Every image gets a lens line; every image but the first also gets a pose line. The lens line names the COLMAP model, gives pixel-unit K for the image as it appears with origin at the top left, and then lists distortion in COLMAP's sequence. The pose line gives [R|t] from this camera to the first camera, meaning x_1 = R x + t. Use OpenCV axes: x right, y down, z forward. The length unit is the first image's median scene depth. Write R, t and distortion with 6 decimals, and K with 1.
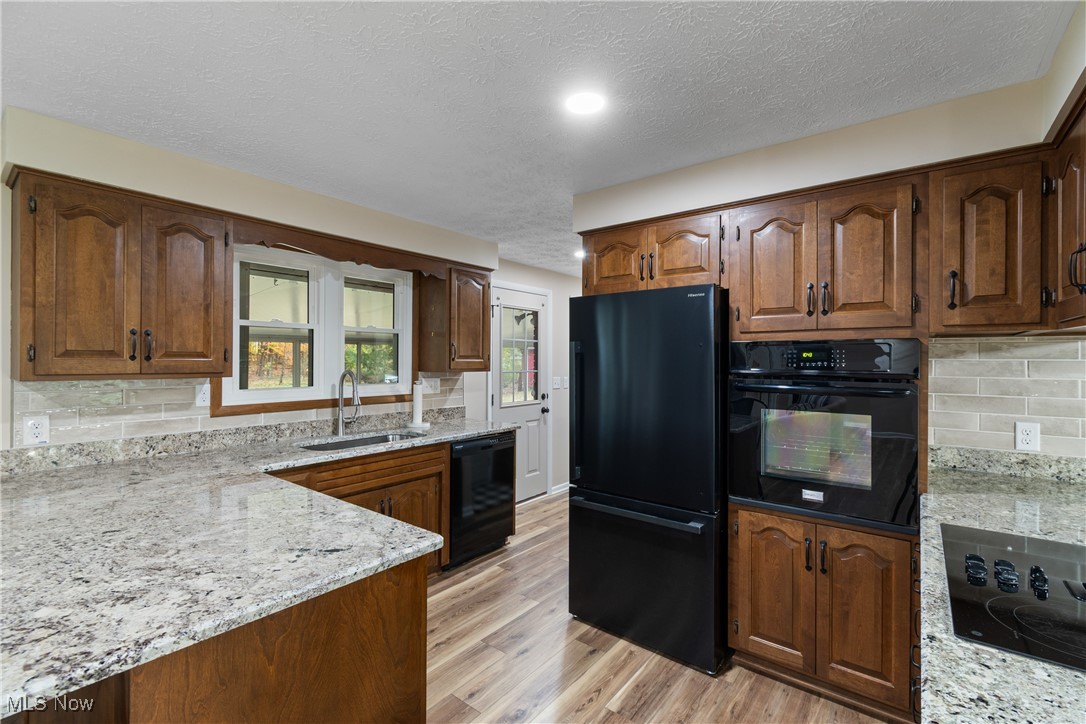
lens RADIAL K [[477.8, 0, 523.3], [0, 477.8, 360.1], [0, 0, 1]] dist [0.001525, -0.001473]
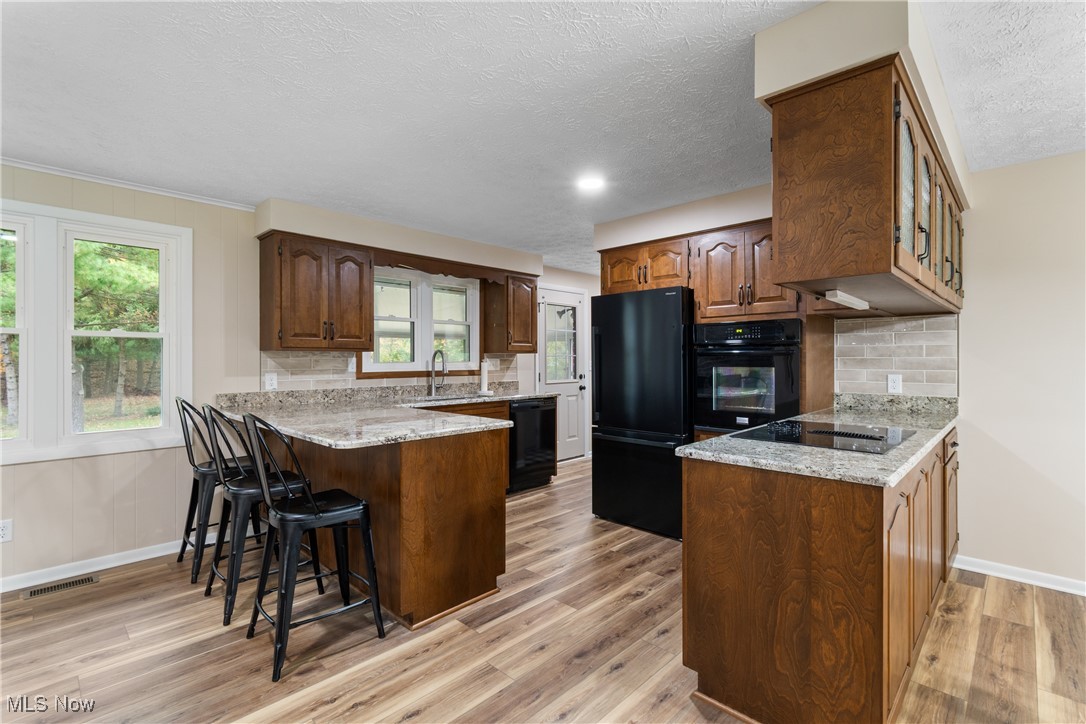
lens RADIAL K [[477.8, 0, 520.5], [0, 477.8, 367.0], [0, 0, 1]] dist [0.001525, -0.001473]
pose [[0.994367, -0.004938, -0.105881, 0.039238], [0.006992, 0.999794, 0.019042, 0.059833], [0.105765, -0.019675, 0.994196, -0.522898]]
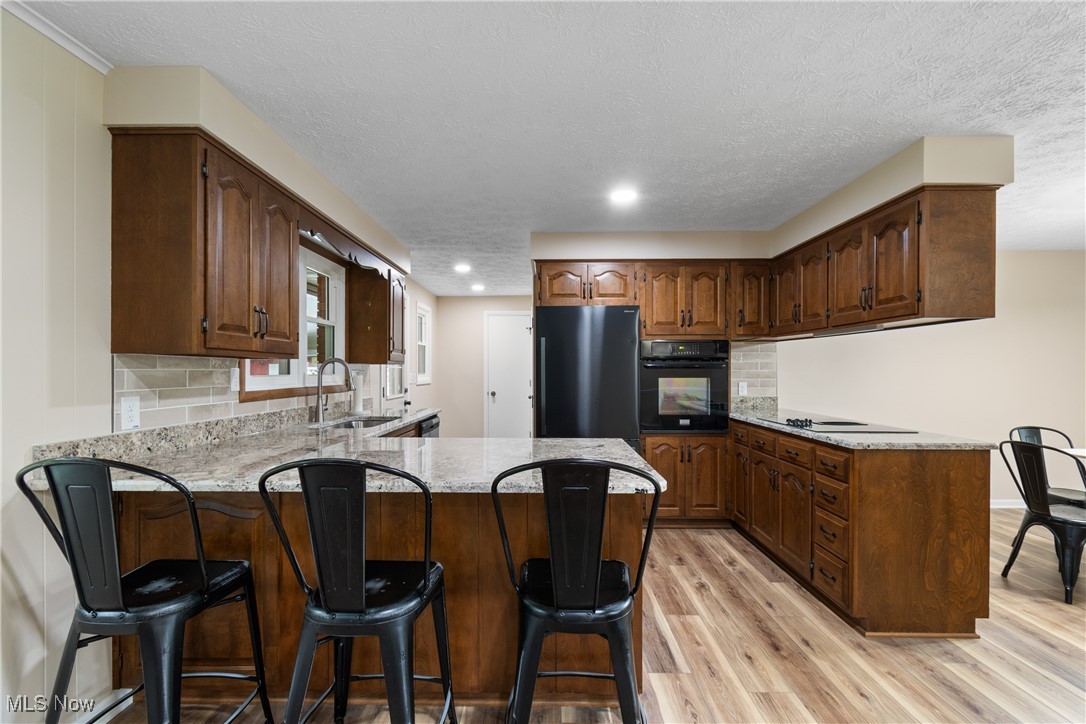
lens RADIAL K [[477.8, 0, 531.7], [0, 477.8, 379.6], [0, 0, 1]] dist [0.001525, -0.001473]
pose [[0.802851, -0.014996, 0.595991, -0.830170], [0.002396, 0.999757, 0.021928, 0.058613], [-0.596174, -0.016177, 0.802692, -0.131368]]
